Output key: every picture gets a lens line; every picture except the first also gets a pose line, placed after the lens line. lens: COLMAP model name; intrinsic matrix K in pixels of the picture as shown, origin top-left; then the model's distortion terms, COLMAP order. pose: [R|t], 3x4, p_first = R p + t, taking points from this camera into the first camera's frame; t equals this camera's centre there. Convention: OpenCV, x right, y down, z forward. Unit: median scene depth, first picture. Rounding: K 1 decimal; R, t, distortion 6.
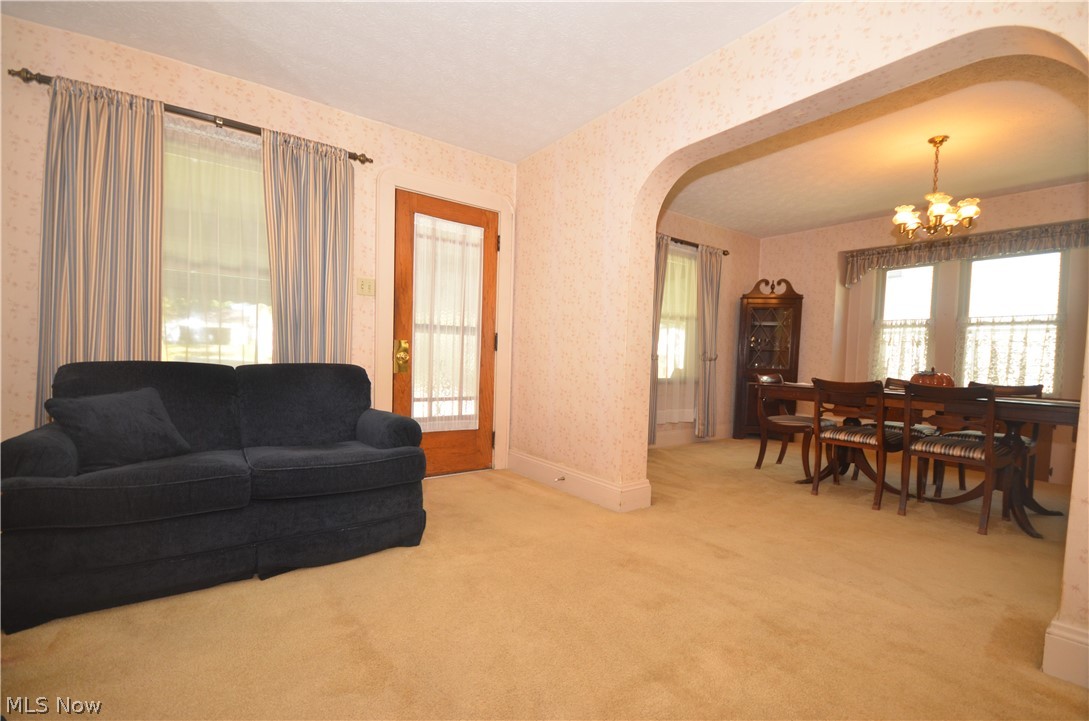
lens RADIAL K [[472.4, 0, 541.1], [0, 472.4, 379.6], [0, 0, 1]] dist [0.004532, -0.008803]
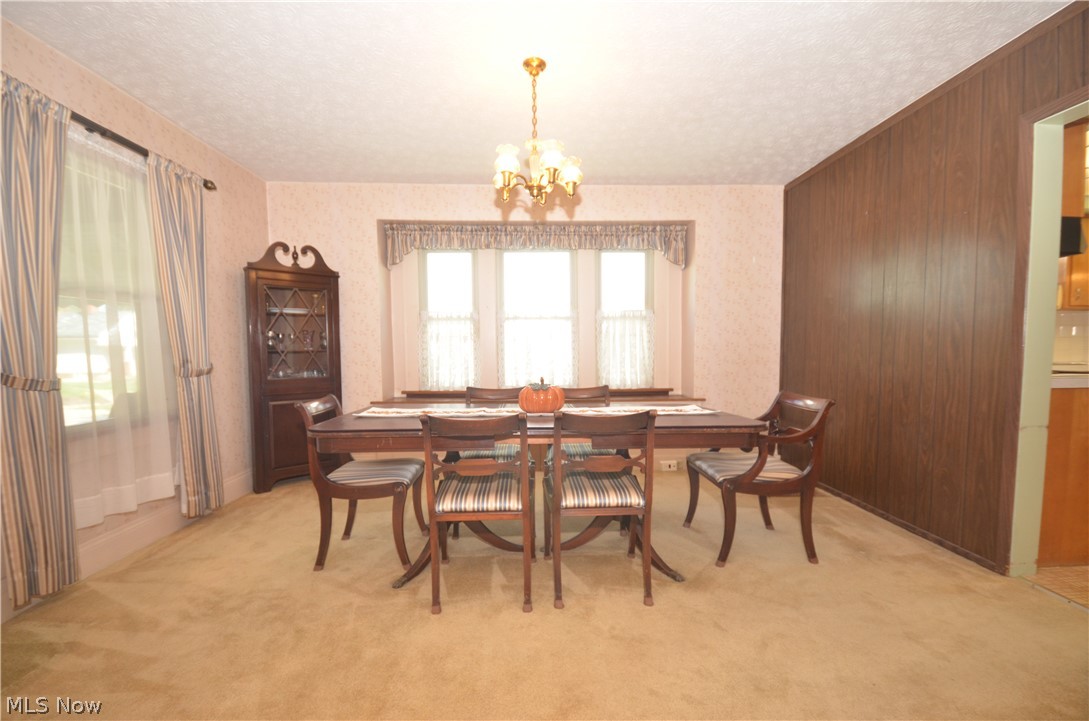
lens RADIAL K [[472.4, 0, 541.1], [0, 472.4, 379.6], [0, 0, 1]] dist [0.004532, -0.008803]
pose [[0.560949, -0.087963, 0.823164, 0.154489], [0.064591, 0.995958, 0.062411, -0.053144], [-0.825327, 0.018159, 0.564364, 0.434103]]
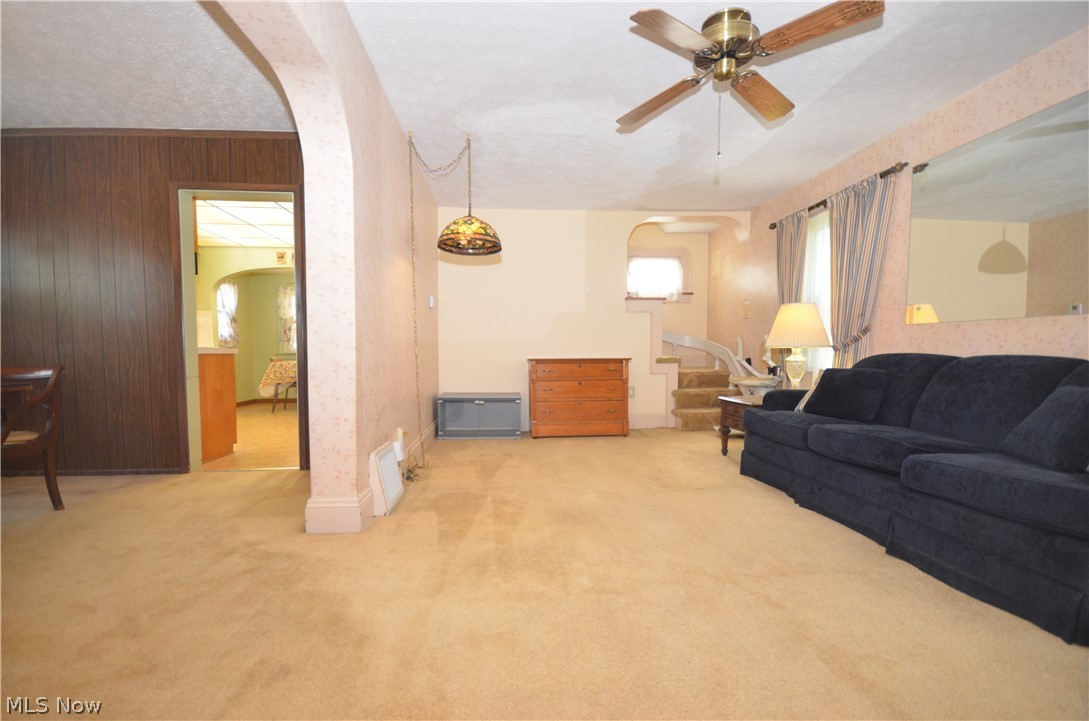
lens RADIAL K [[472.4, 0, 541.1], [0, 472.4, 379.6], [0, 0, 1]] dist [0.004532, -0.008803]
pose [[-0.851002, -0.059777, 0.521750, -0.091440], [0.002422, 0.993043, 0.117724, -0.028874], [-0.525157, 0.101447, -0.844937, 0.660826]]
